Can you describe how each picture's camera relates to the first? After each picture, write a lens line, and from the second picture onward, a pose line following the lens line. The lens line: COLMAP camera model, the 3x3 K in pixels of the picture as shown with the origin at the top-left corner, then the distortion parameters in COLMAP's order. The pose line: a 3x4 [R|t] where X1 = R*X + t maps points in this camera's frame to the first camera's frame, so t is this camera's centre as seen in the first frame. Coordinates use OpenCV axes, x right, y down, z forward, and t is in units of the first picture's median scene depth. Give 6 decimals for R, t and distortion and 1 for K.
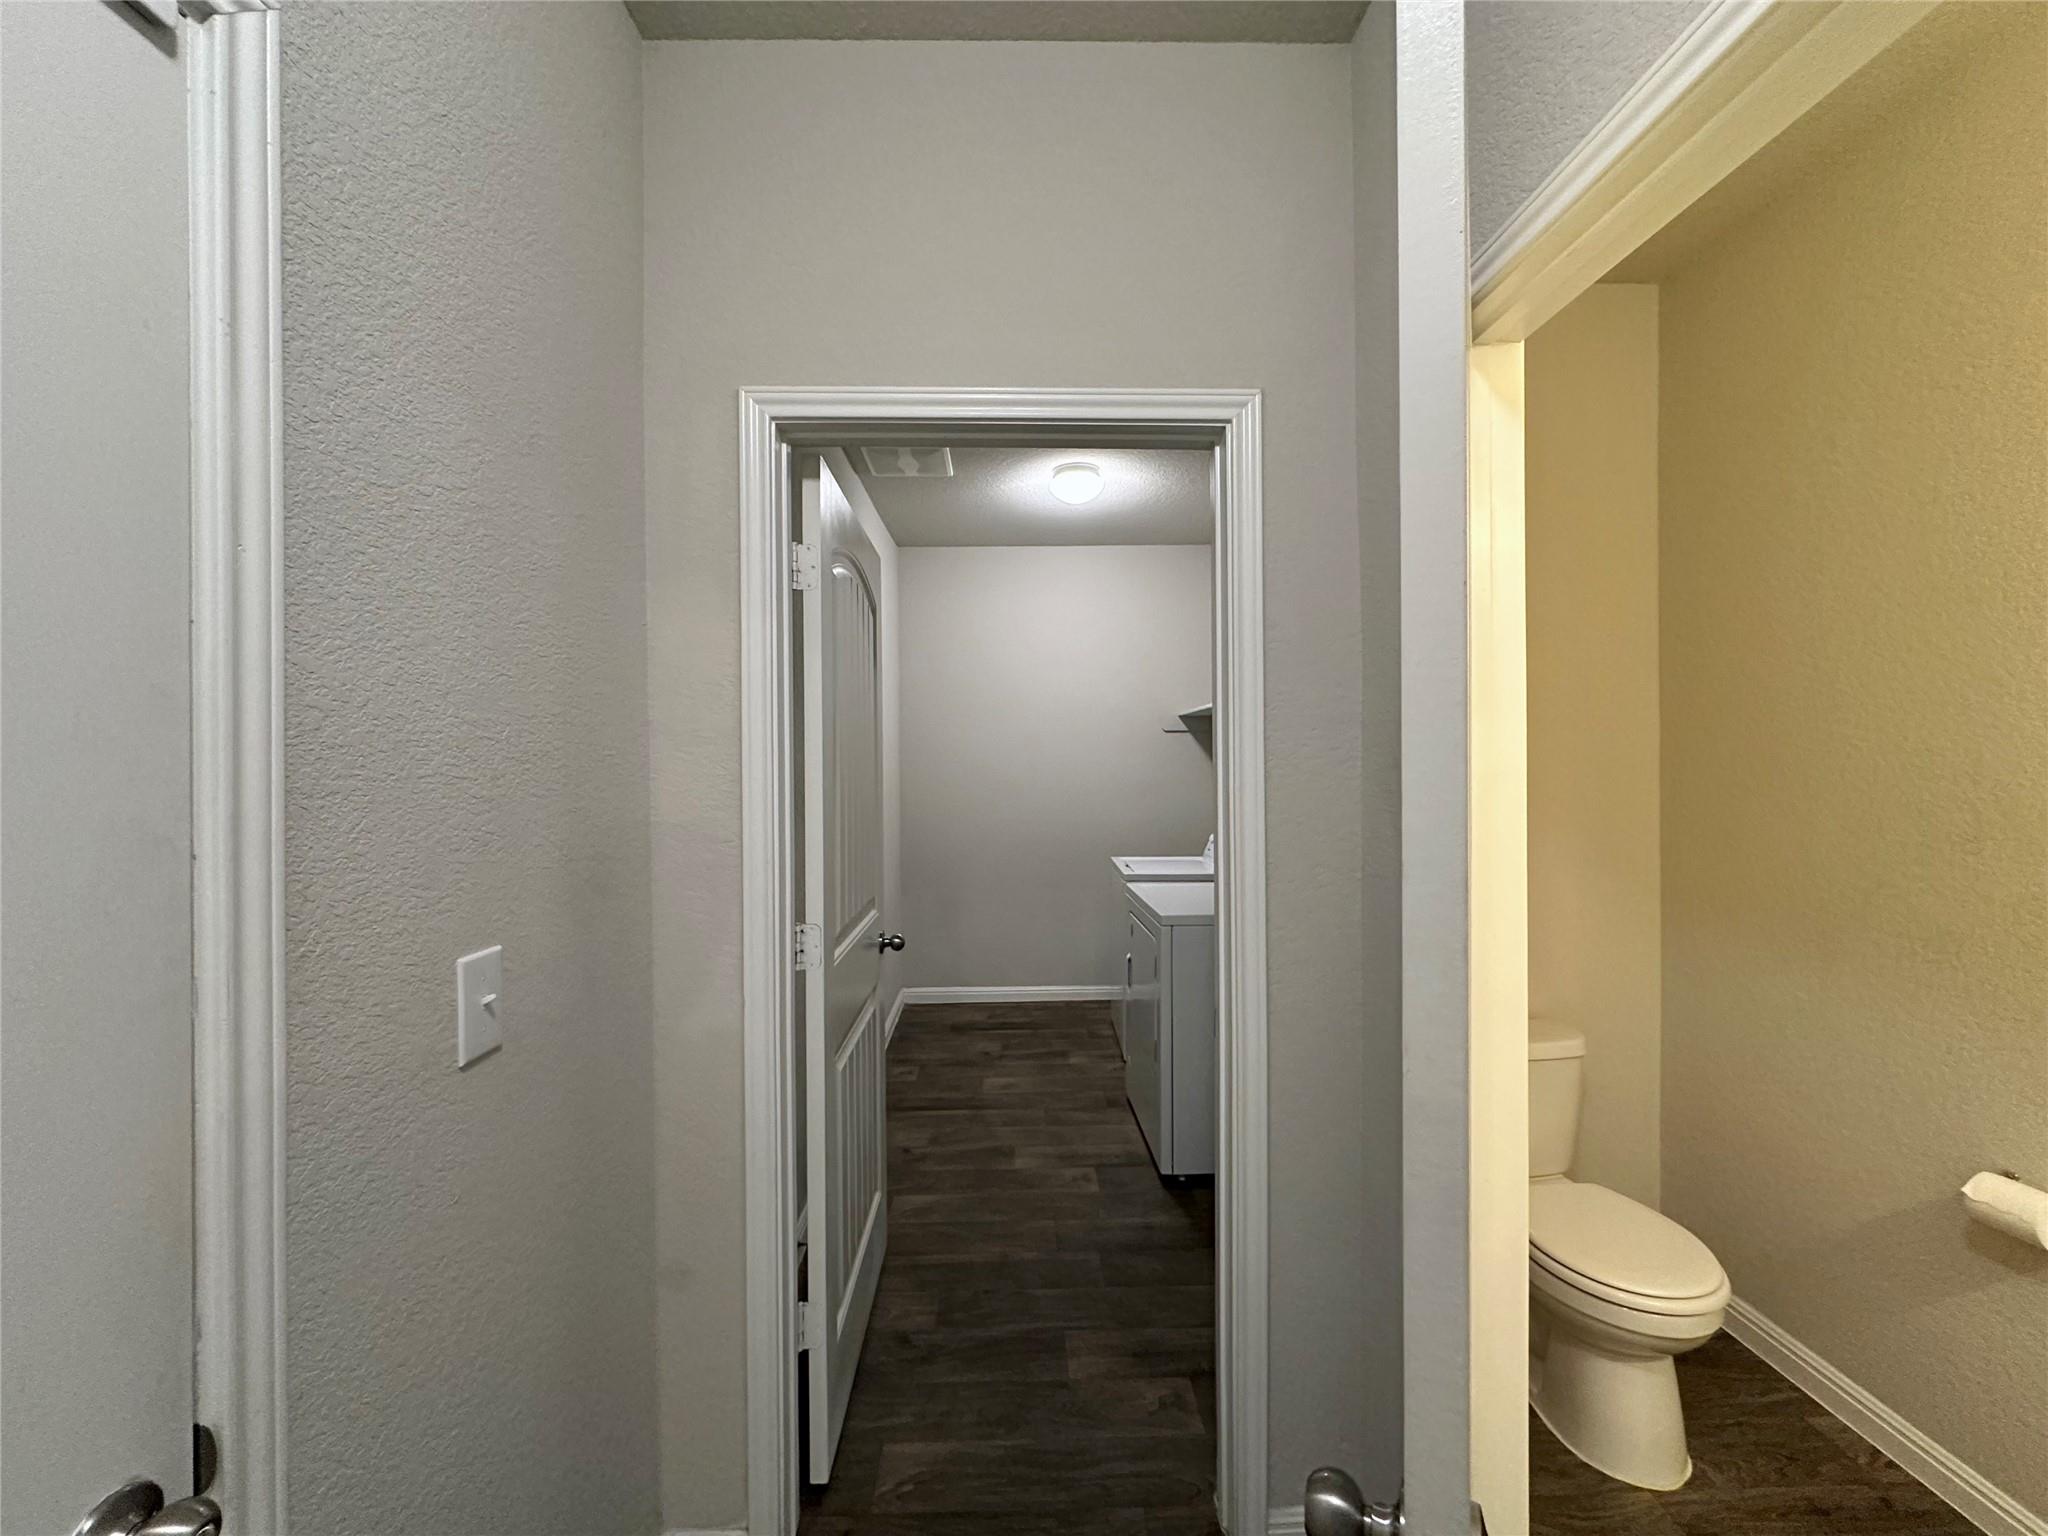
lens RADIAL K [[816.8, 0, 1023.9], [0, 816.8, 761.7], [0, 0, 1]] dist [-0.005716, 0.000384]
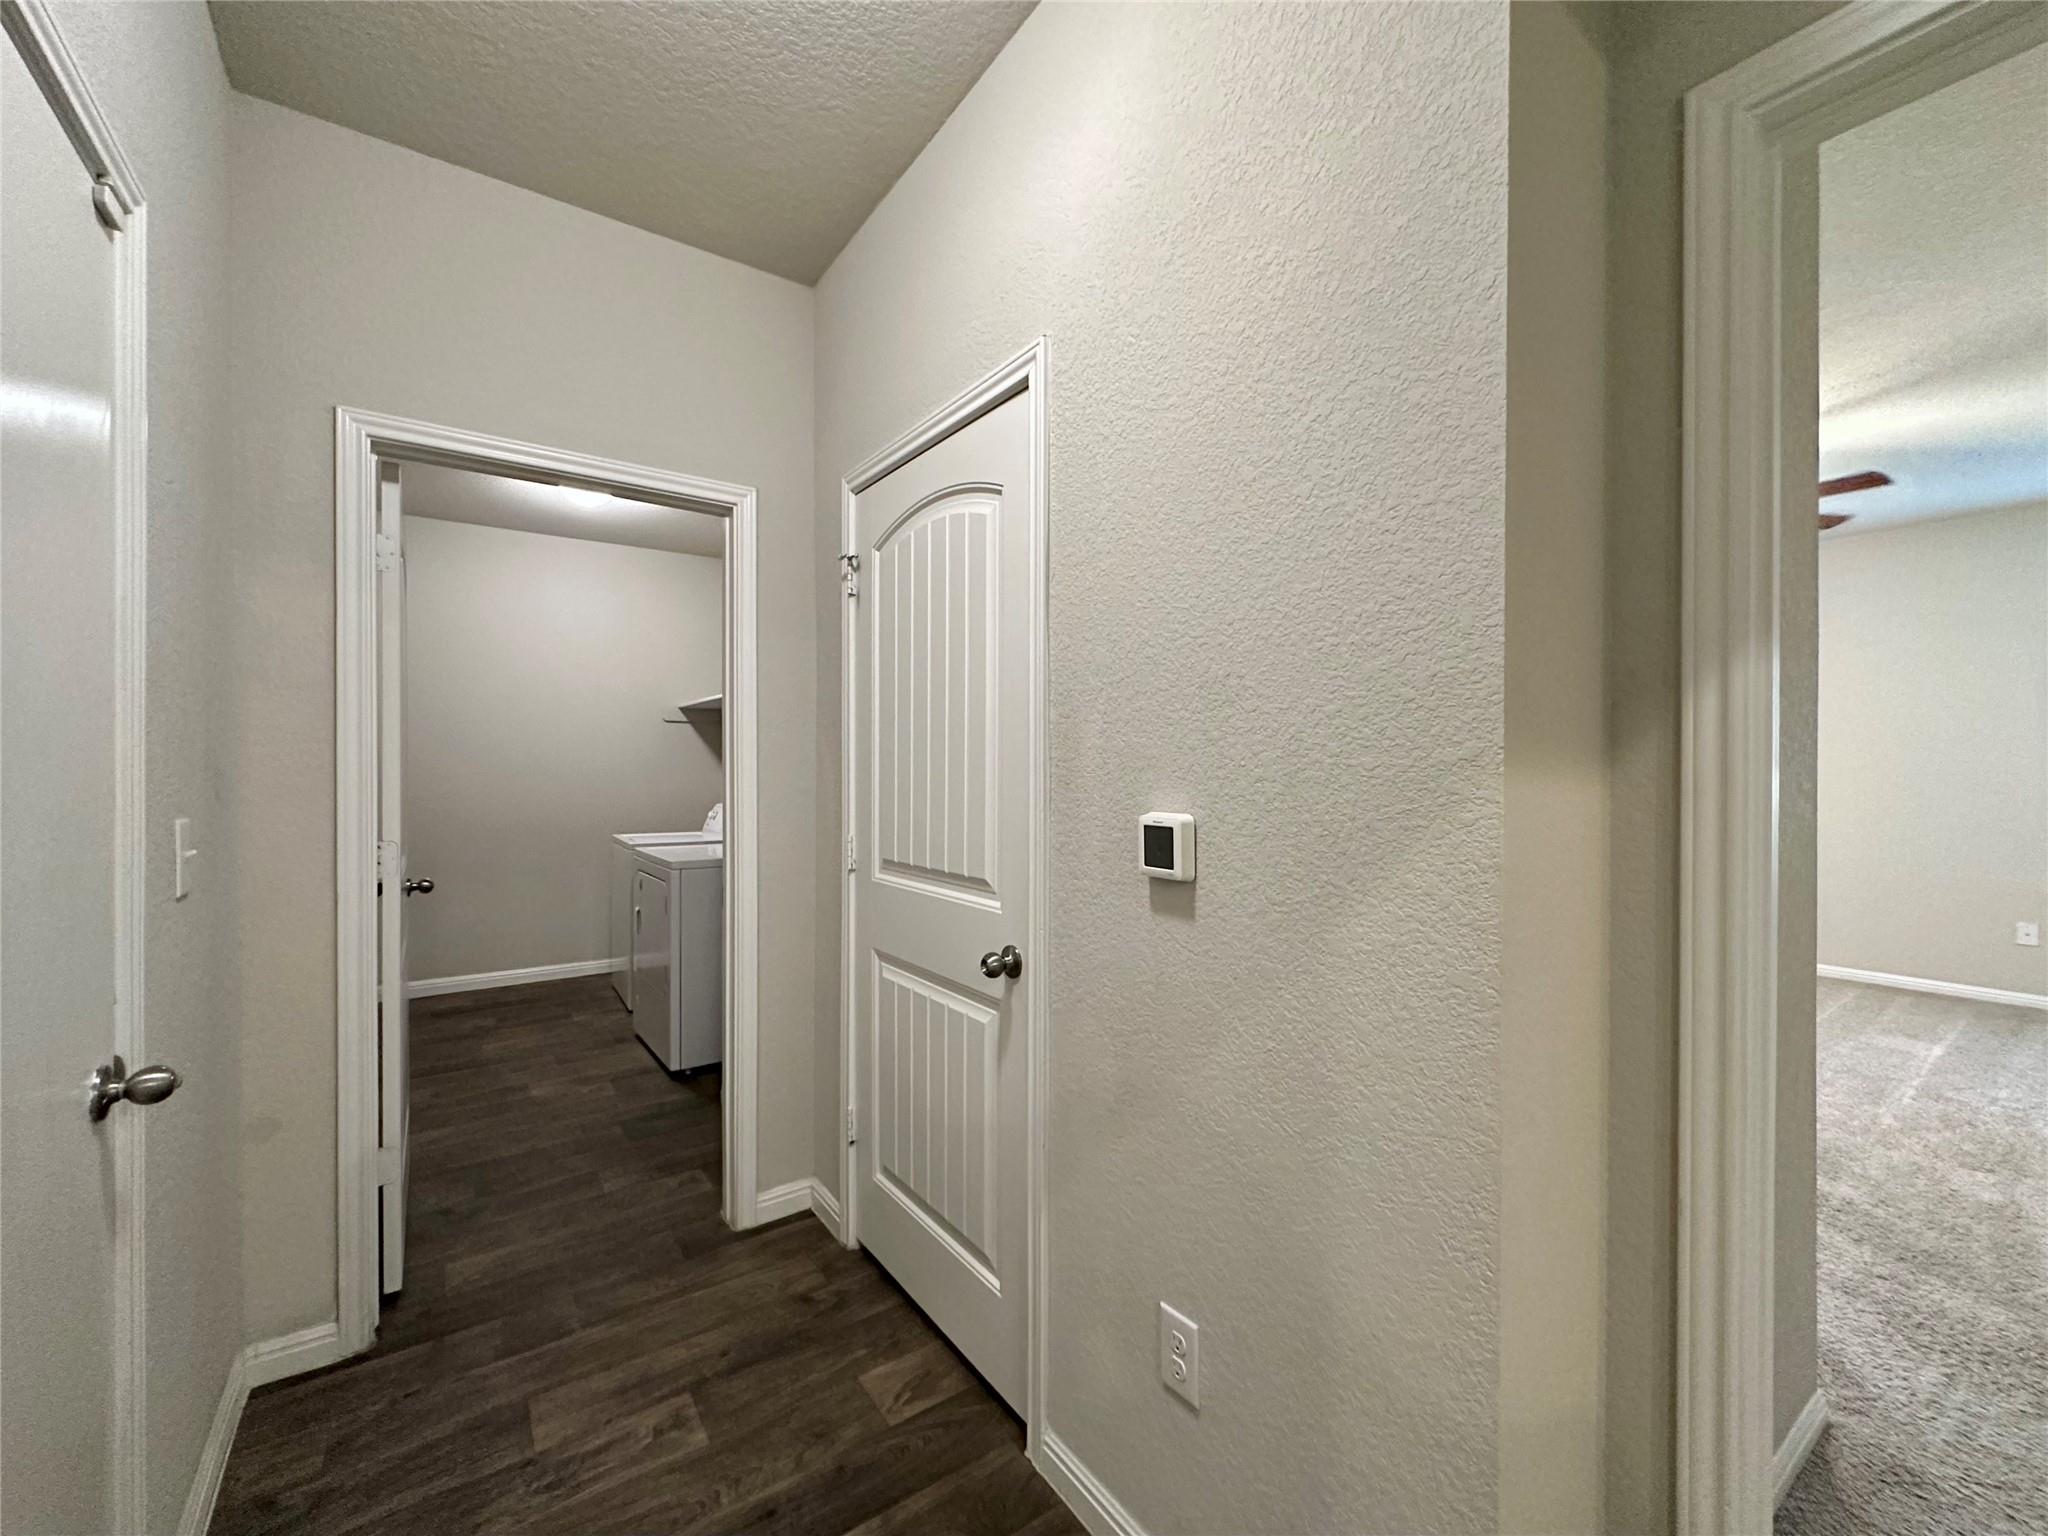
lens RADIAL K [[816.8, 0, 1019.2], [0, 816.8, 771.0], [0, 0, 1]] dist [-0.005716, 0.000384]
pose [[0.826590, 0.005739, 0.562775, -0.093777], [-0.006765, 0.999977, -0.000260, 0.049077], [-0.562763, -0.003592, 0.826610, -0.320579]]
